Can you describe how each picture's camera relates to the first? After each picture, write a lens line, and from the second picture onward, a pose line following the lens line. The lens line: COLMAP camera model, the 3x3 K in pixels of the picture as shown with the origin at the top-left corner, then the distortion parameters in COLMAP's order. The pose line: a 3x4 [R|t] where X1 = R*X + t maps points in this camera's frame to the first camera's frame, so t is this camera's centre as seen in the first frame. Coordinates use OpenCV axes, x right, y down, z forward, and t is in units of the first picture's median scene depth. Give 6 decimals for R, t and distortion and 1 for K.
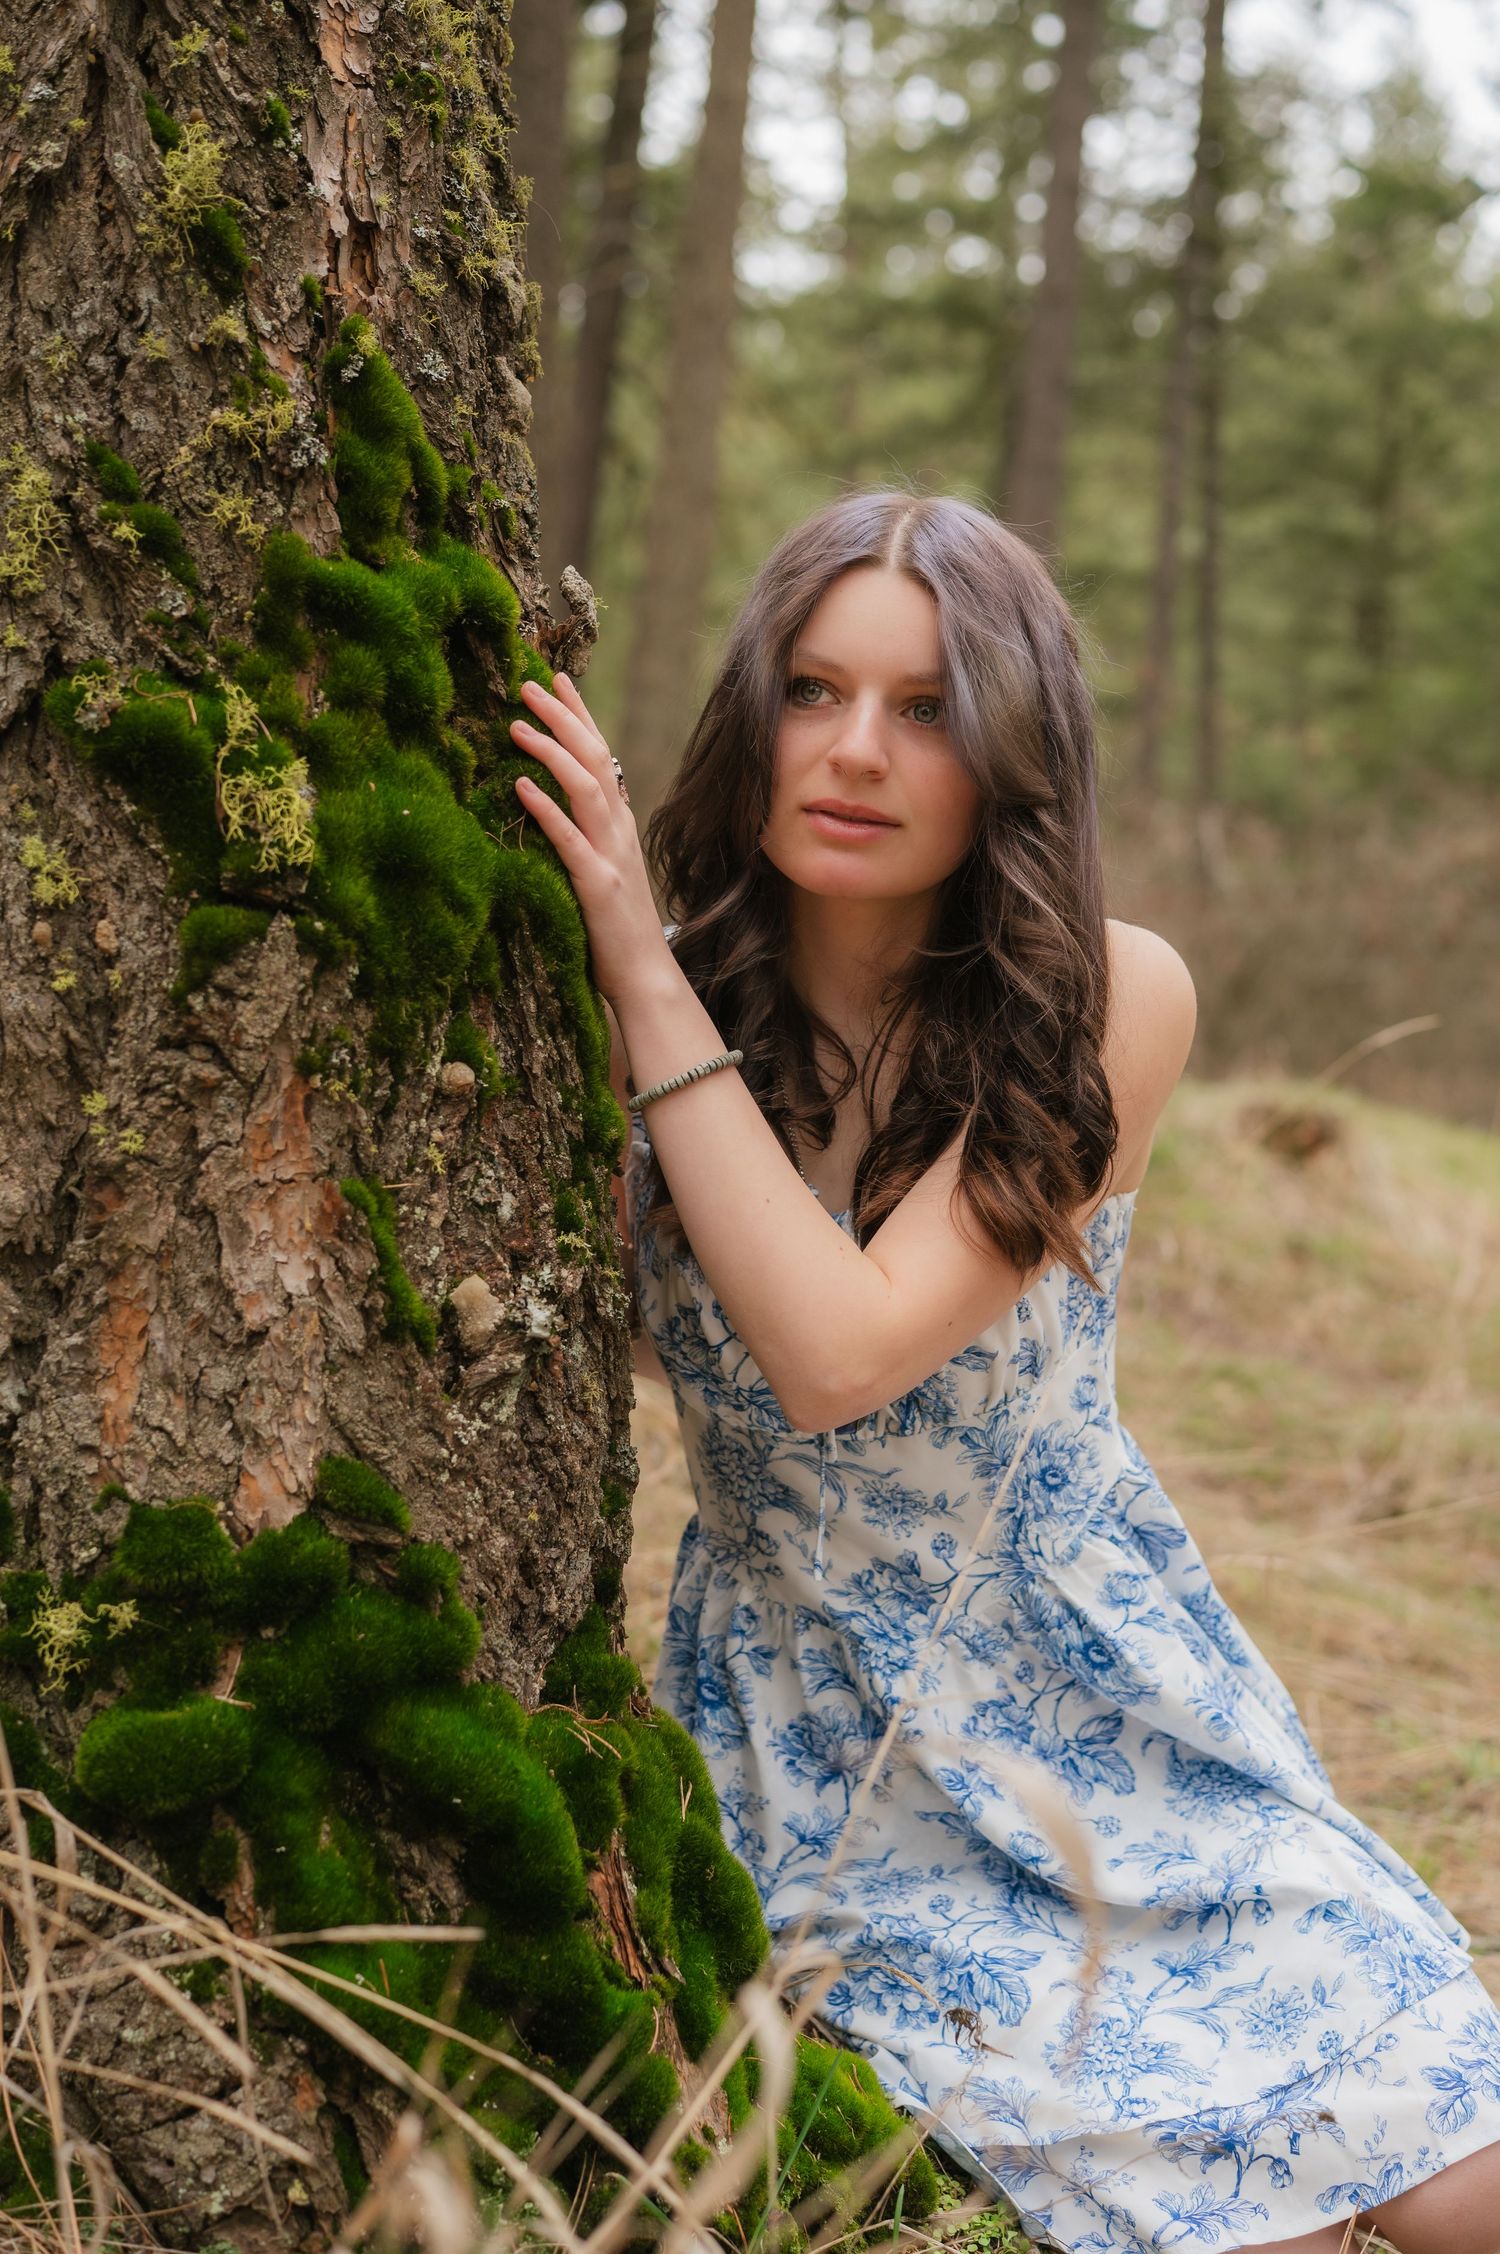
lens RADIAL K [[3214.3, 0, 748.6], [0, 3214.3, 1191.1], [0, 0, 1]] dist [-0.008936, 0.007835]
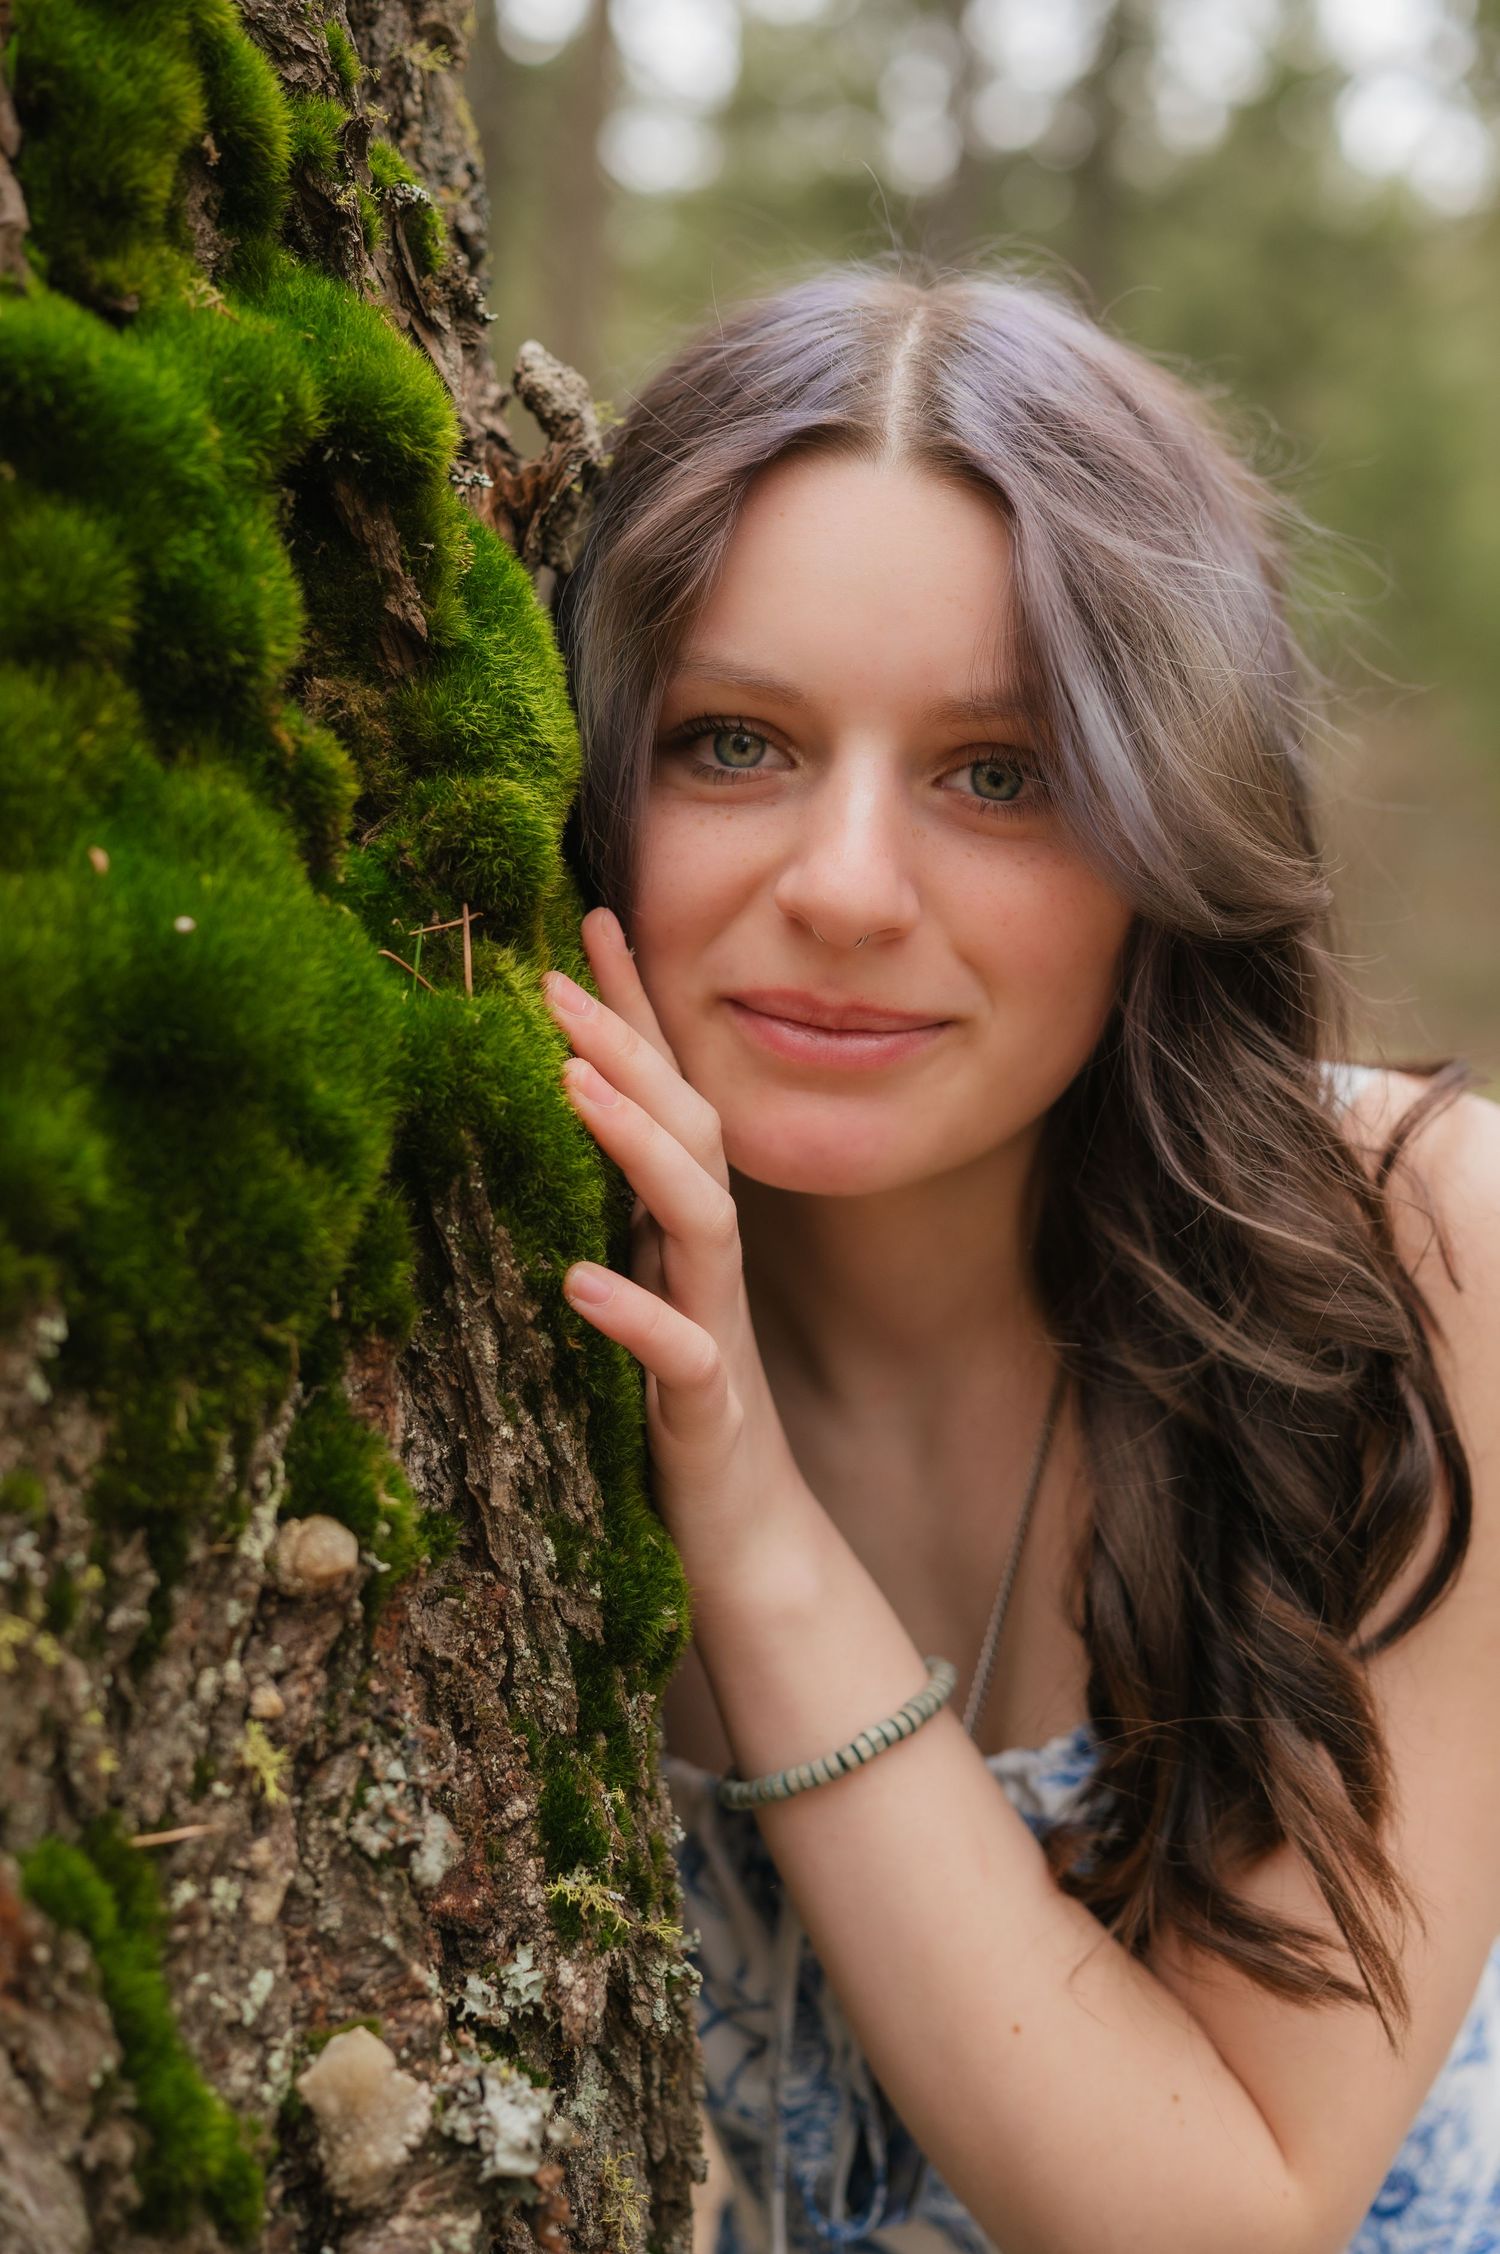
lens RADIAL K [[3214.3, 0, 748.6], [0, 3214.3, 1191.1], [0, 0, 1]] dist [-0.008936, 0.007835]
pose [[0.999152, 0.000313, 0.041172, -0.051964], [-0.001568, 0.999535, 0.030452, -0.095422], [-0.041144, -0.030491, 0.998688, 0.586240]]
